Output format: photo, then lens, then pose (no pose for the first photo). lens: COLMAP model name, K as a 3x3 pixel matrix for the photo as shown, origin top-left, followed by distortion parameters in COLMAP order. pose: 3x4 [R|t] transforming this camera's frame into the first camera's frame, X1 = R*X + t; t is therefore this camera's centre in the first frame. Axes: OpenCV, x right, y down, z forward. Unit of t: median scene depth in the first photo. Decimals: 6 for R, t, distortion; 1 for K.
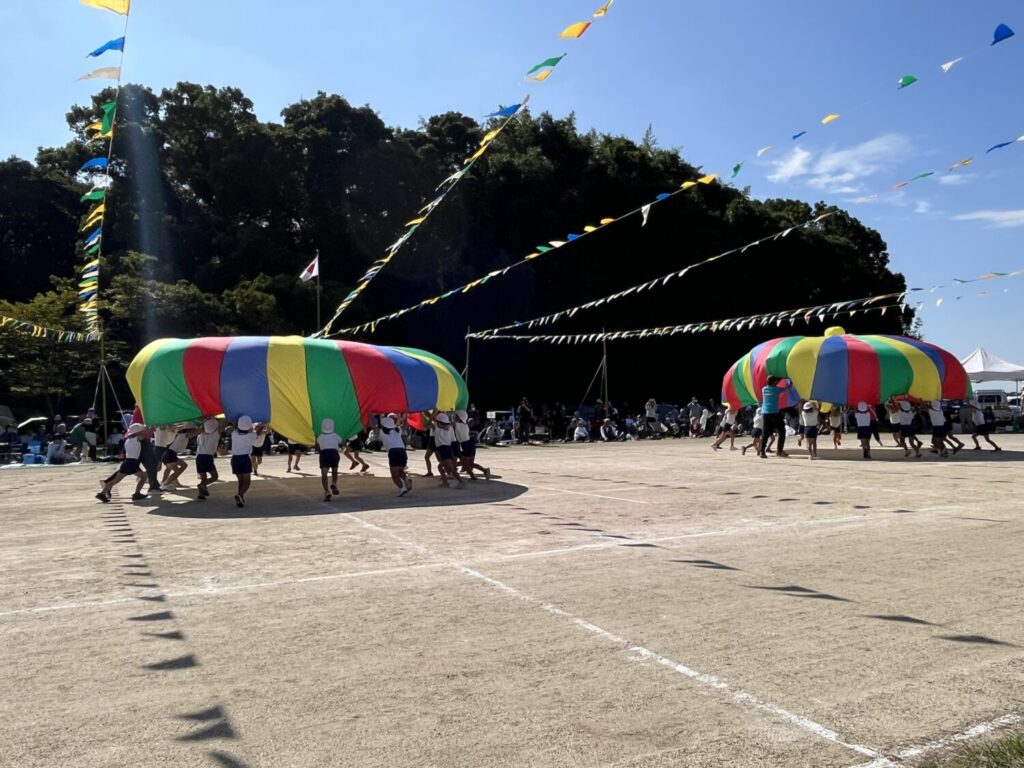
lens RADIAL K [[779.9, 0, 519.6], [0, 779.9, 379.5], [0, 0, 1]] dist [0.001541, -0.006270]
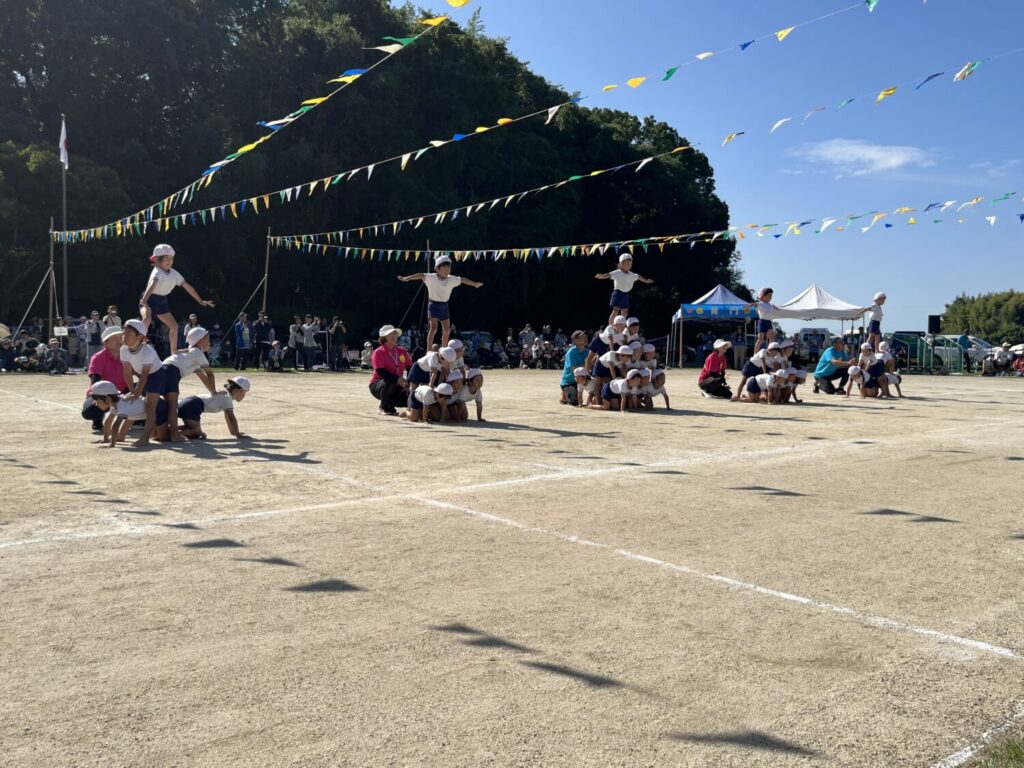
lens RADIAL K [[889.3, 0, 460.9], [0, 889.3, 378.2], [0, 0, 1]] dist [0.032319, -0.020151]
pose [[0.968991, 0.026768, 0.245641, -0.380337], [-0.046860, 0.995982, 0.076318, 0.041040], [-0.242611, -0.085462, 0.966352, 0.071230]]
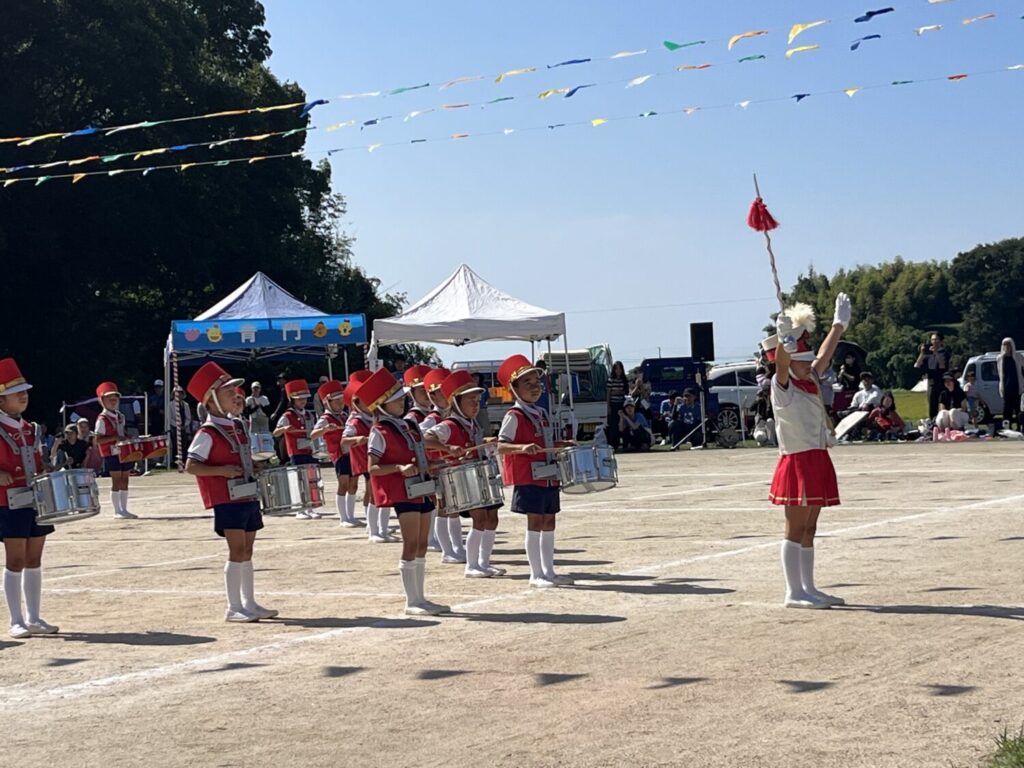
lens RADIAL K [[2087.1, 0, 543.1], [0, 2087.1, 386.3], [0, 0, 1]] dist [0.174482, -0.214579]
pose [[0.838710, -0.012462, 0.544435, -0.062409], [0.001157, 0.999777, 0.021103, 0.009758], [-0.544577, -0.017069, 0.838537, -0.067996]]
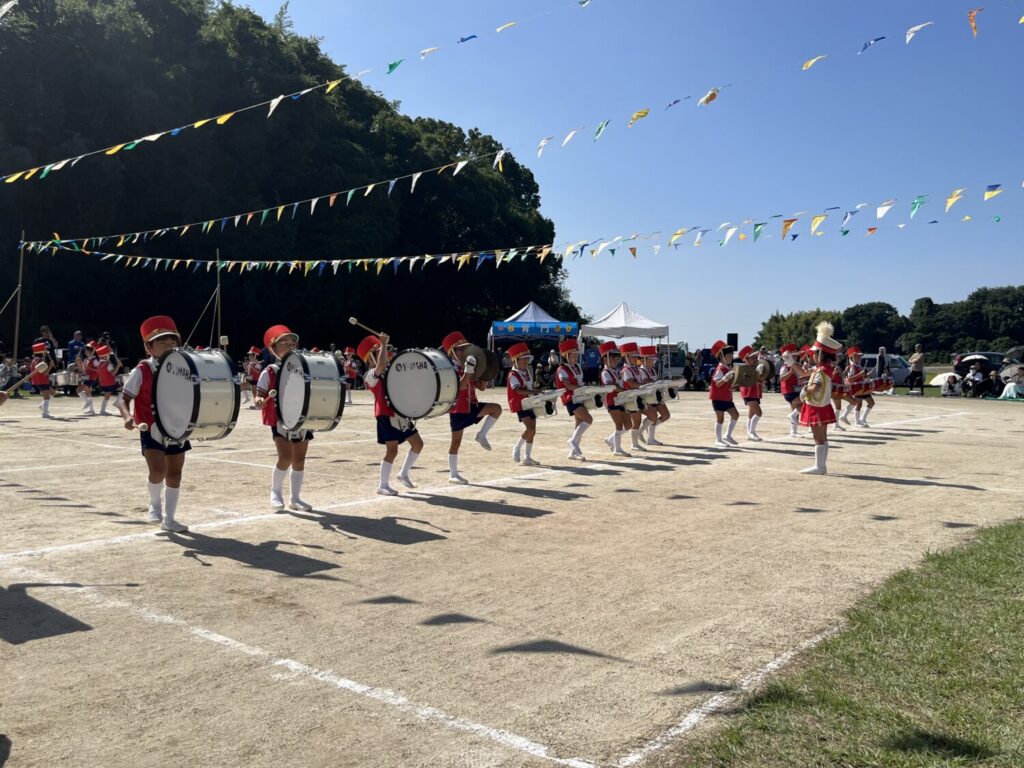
lens RADIAL K [[892.8, 0, 514.8], [0, 892.8, 389.7], [0, 0, 1]] dist [0.060676, -0.078337]
pose [[0.905393, 0.017600, 0.424210, -0.018014], [-0.048645, 0.996861, 0.062464, 0.018267], [-0.421779, -0.077190, 0.903407, 0.135923]]
